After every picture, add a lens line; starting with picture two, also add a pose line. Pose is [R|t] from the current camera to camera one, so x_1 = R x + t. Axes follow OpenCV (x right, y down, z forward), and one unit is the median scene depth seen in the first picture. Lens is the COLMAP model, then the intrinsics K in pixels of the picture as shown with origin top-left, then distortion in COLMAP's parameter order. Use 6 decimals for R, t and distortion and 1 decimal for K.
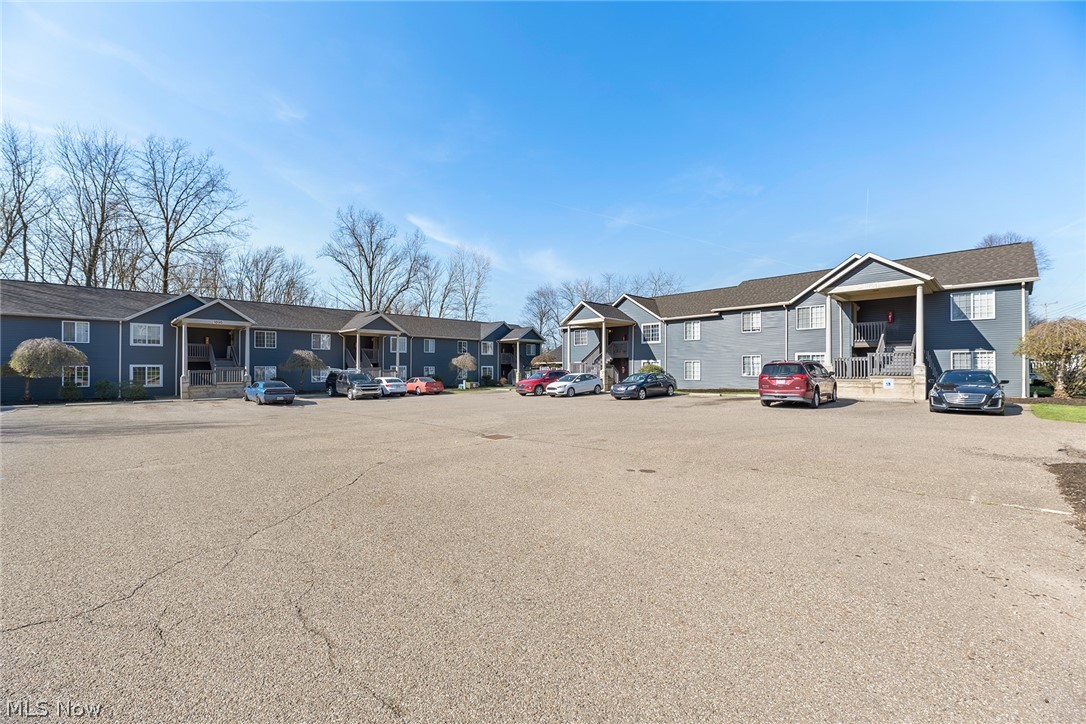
lens RADIAL K [[443.0, 0, 540.4], [0, 443.0, 364.0], [0, 0, 1]] dist [-0.000171, -0.000784]
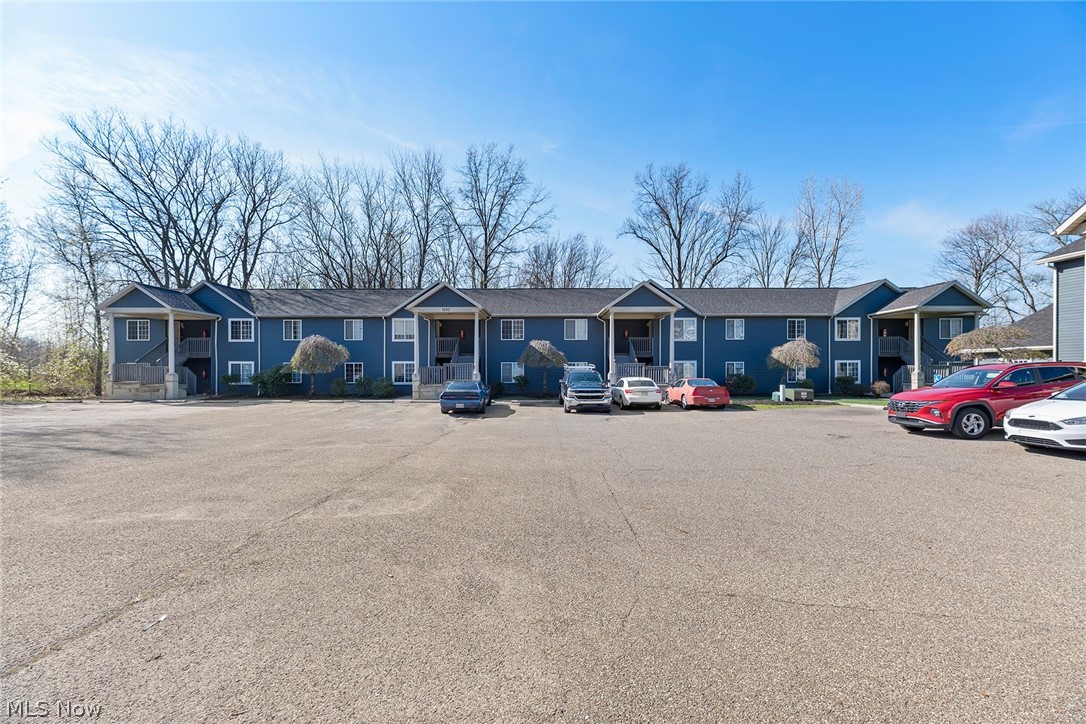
lens RADIAL K [[443.0, 0, 548.4], [0, 443.0, 372.3], [0, 0, 1]] dist [-0.000171, -0.000784]
pose [[0.721266, 0.004634, -0.692642, -0.002867], [0.008211, 0.999850, 0.015239, 0.013141], [0.692609, -0.016679, 0.721120, 0.504877]]
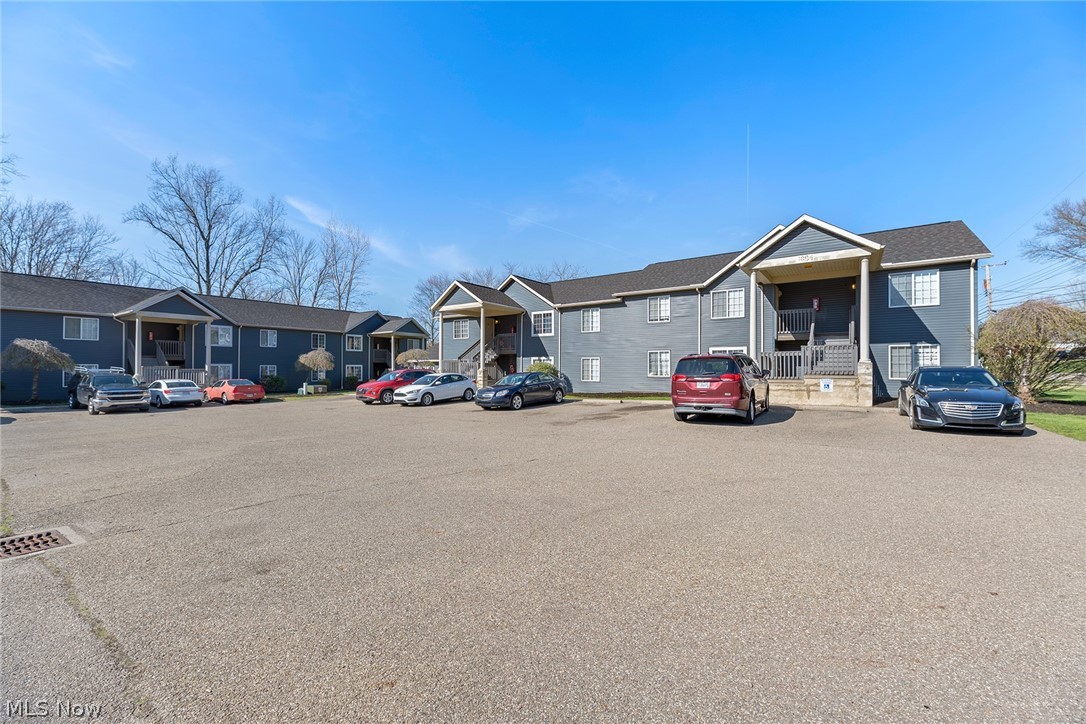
lens RADIAL K [[443.0, 0, 539.7], [0, 443.0, 363.0], [0, 0, 1]] dist [-0.000171, -0.000784]
pose [[0.982524, 0.002725, 0.186114, 0.100598], [-0.002022, 0.999990, -0.003964, 0.006008], [-0.186123, 0.003519, 0.982520, 0.220975]]
